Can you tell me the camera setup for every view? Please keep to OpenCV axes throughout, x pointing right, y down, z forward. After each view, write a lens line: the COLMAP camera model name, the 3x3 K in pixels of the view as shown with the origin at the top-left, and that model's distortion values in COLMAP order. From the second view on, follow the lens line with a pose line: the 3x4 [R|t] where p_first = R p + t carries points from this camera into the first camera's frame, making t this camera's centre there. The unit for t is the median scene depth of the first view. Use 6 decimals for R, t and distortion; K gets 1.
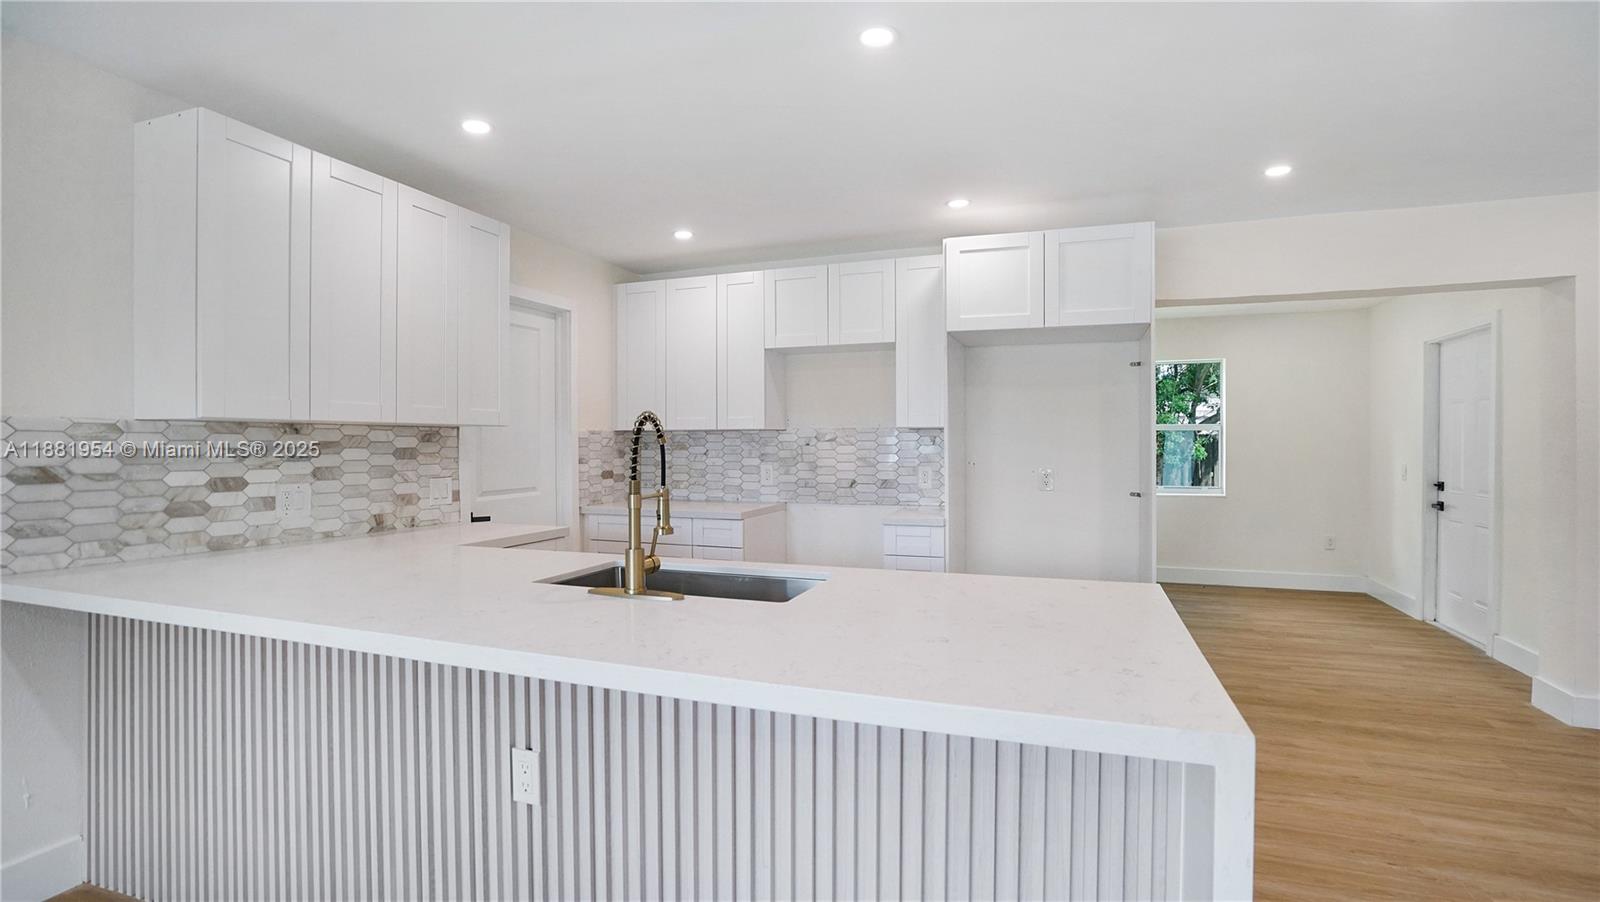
lens RADIAL K [[745.2, 0, 793.9], [0, 745.2, 458.7], [0, 0, 1]] dist [-0.058266, 0.024113]
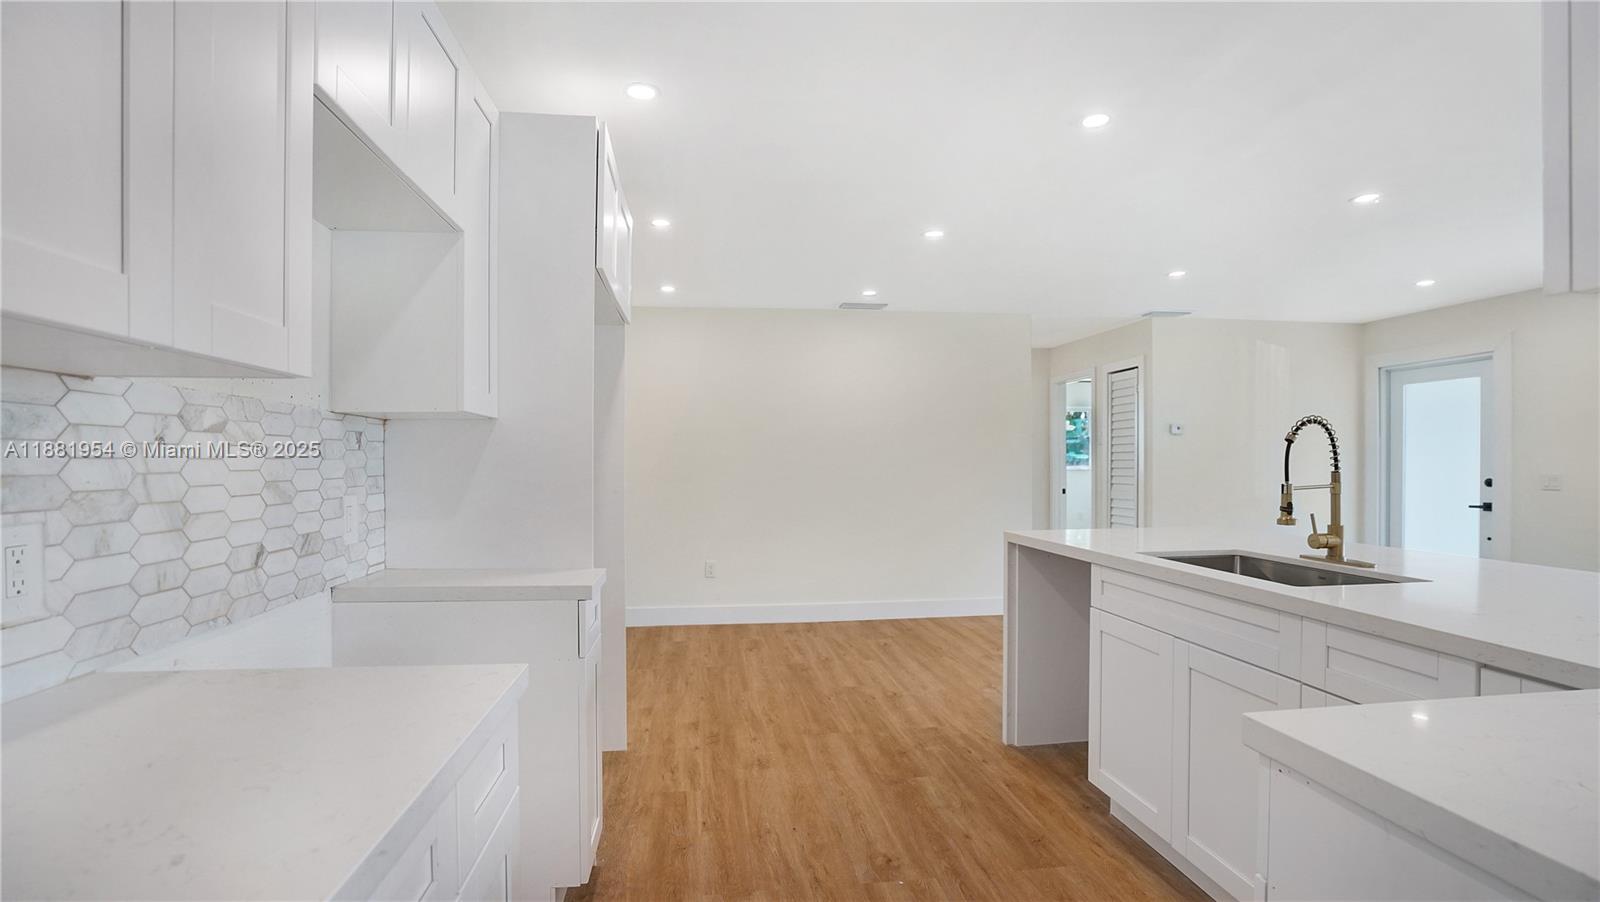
lens RADIAL K [[745.2, 0, 793.9], [0, 745.2, 458.7], [0, 0, 1]] dist [-0.058266, 0.024113]
pose [[-0.468545, 0.008048, 0.883403, -0.489366], [0.023579, 0.999716, 0.003398, -0.010558], [-0.883125, 0.022422, -0.468602, 1.341472]]
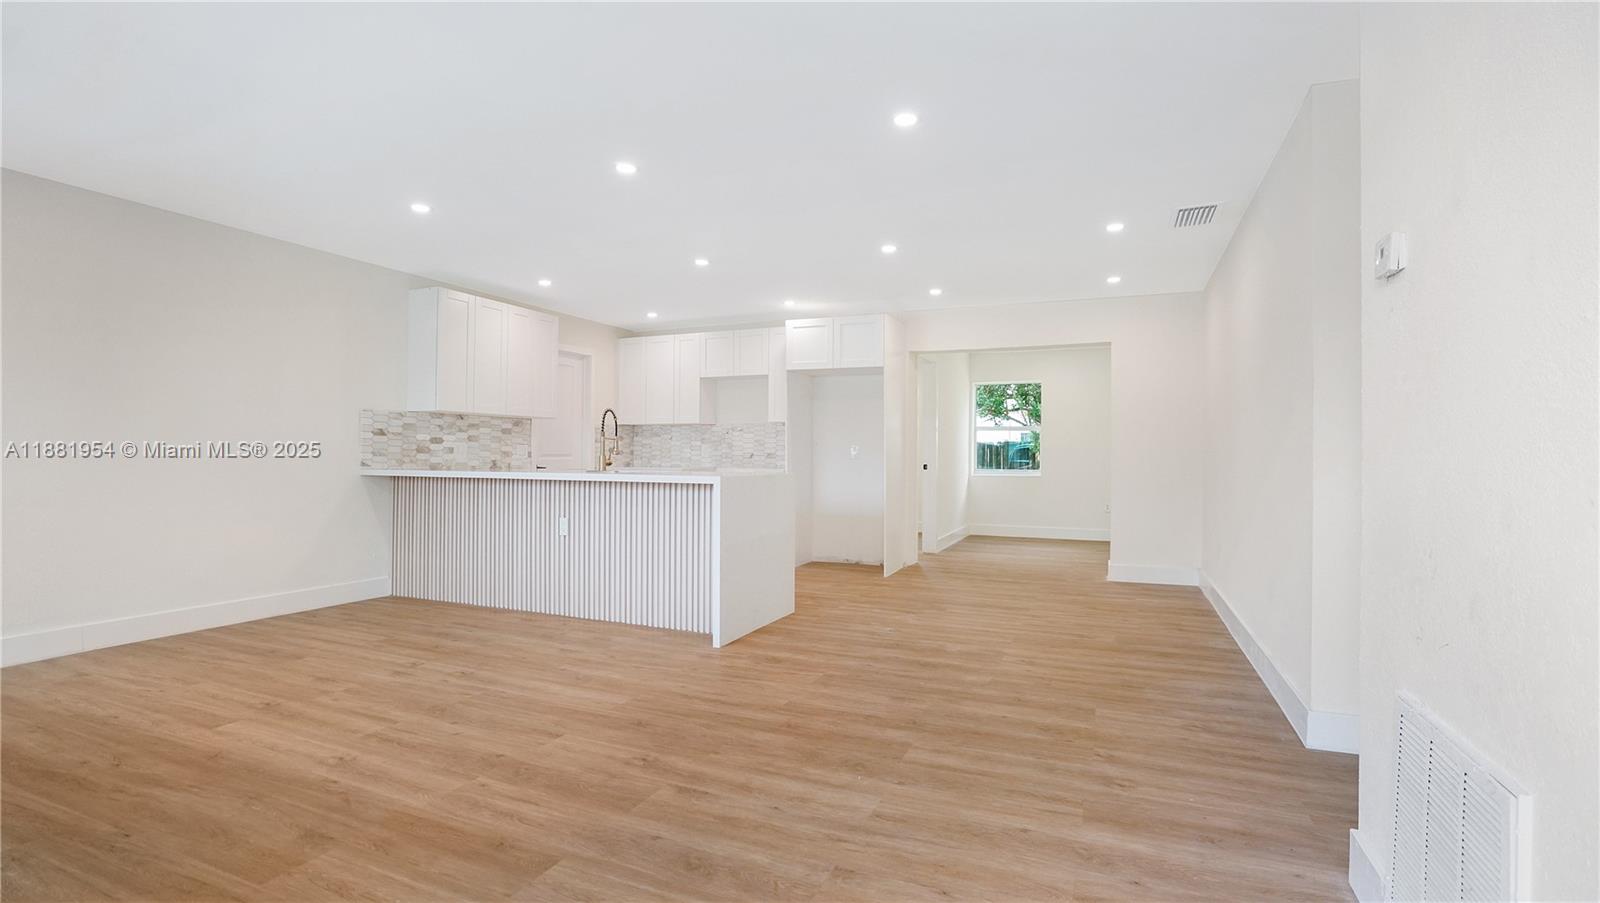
lens RADIAL K [[745.2, 0, 793.9], [0, 745.2, 459.2], [0, 0, 1]] dist [-0.058266, 0.024113]
pose [[0.998853, 0.007963, -0.047209, 0.368470], [-0.008707, 0.999841, -0.015568, 0.097224], [0.047077, 0.015961, 0.998764, -1.022178]]
